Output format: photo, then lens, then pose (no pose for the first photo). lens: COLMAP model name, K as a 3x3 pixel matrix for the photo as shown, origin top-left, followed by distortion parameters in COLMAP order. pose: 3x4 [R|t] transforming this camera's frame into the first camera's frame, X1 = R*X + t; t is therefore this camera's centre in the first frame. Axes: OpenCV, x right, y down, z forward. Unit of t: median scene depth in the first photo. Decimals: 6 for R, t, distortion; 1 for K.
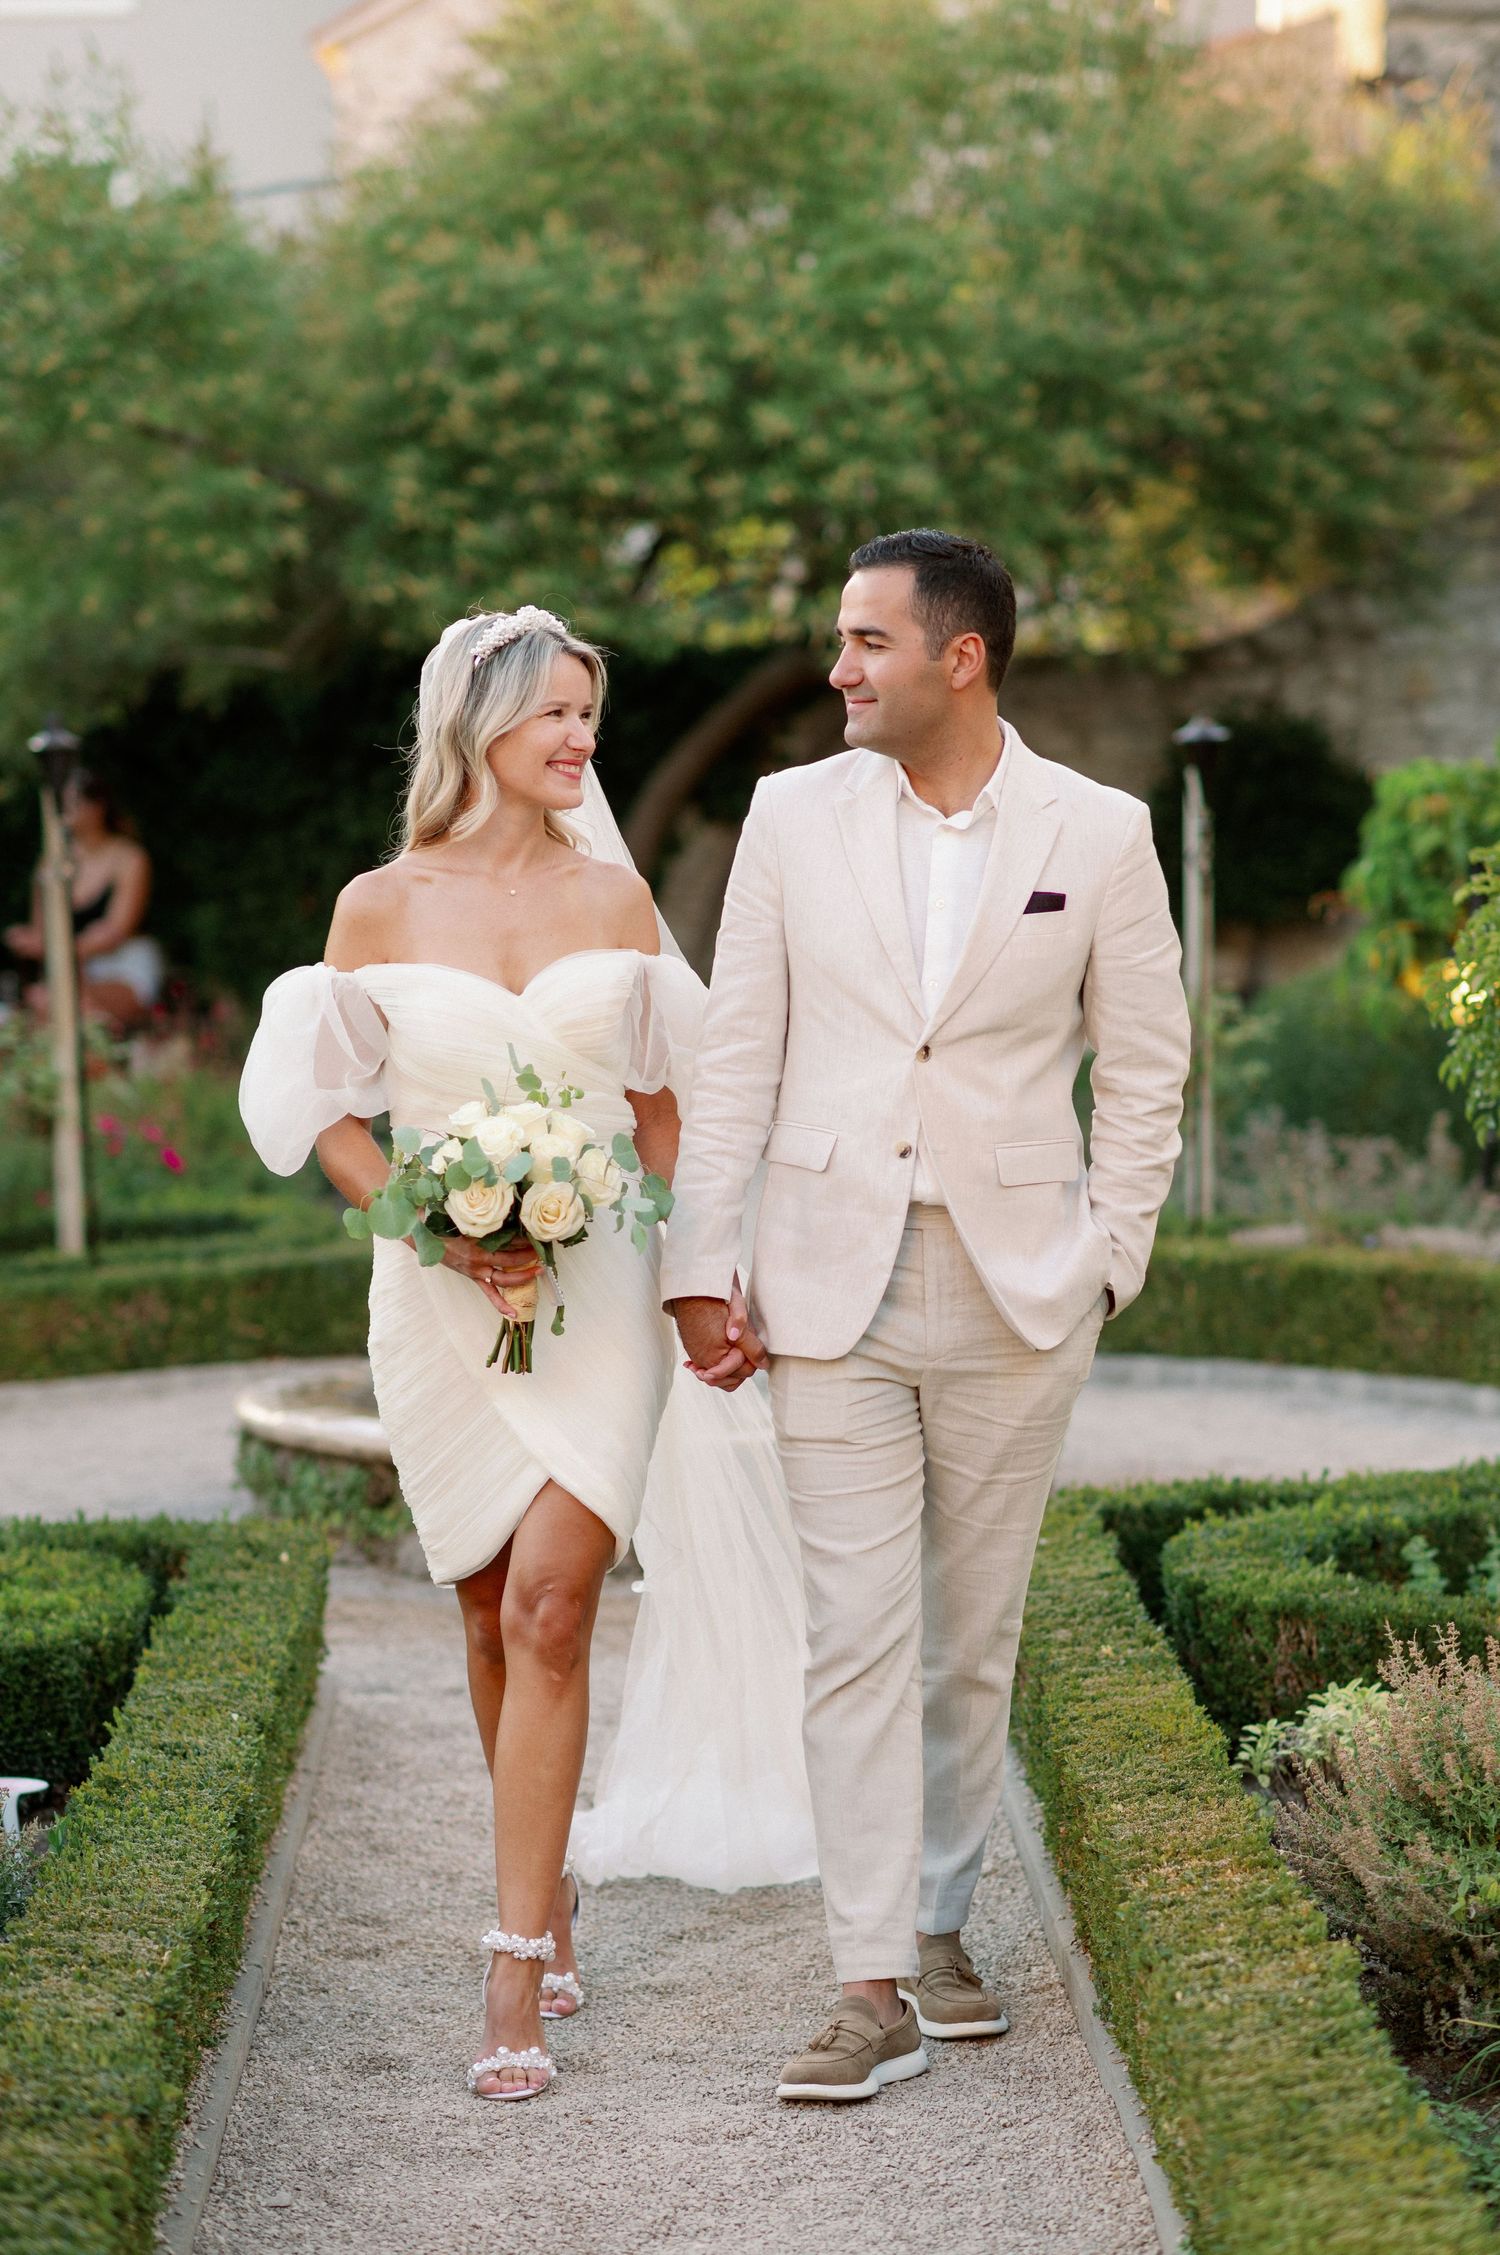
lens RADIAL K [[5480.4, 0, 750.0], [0, 5480.4, 1127.5], [0, 0, 1]] dist [0.255180, -5.877874]
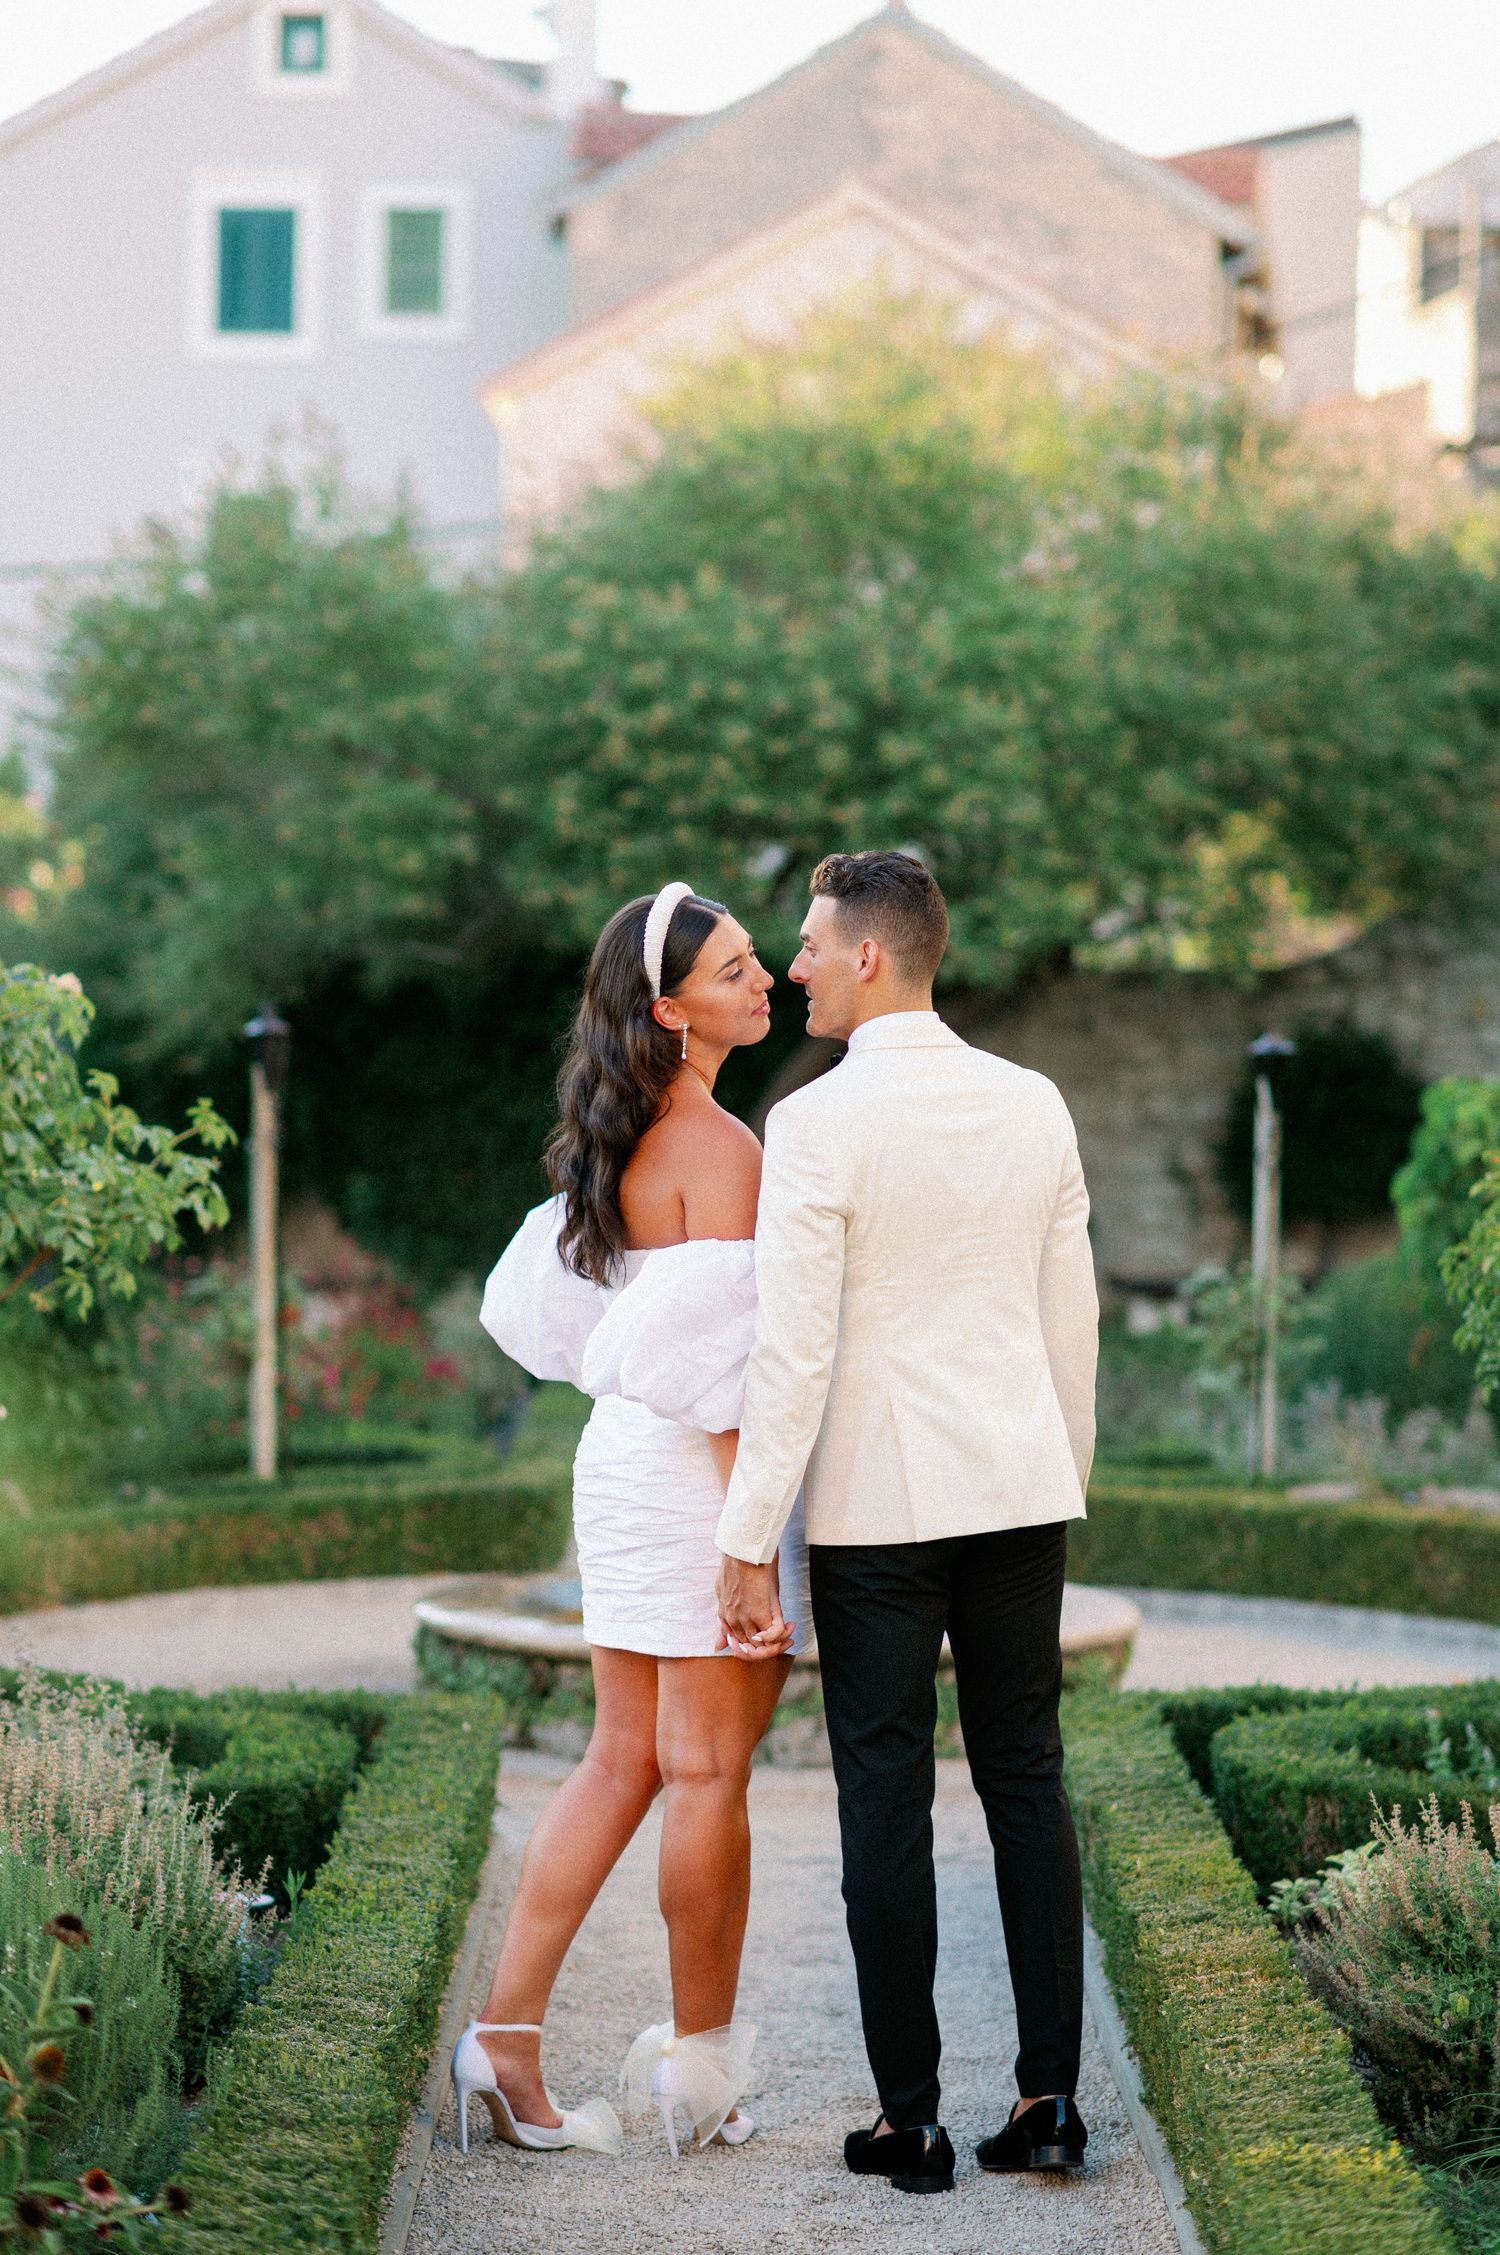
lens RADIAL K [[5480.4, 0, 750.0], [0, 5480.4, 1127.5], [0, 0, 1]] dist [0.255180, -5.877874]
pose [[0.999462, 0.026887, -0.018773, -0.004036], [-0.027844, 0.998221, -0.052725, 0.008133], [0.017321, 0.053220, 0.998433, -0.138911]]
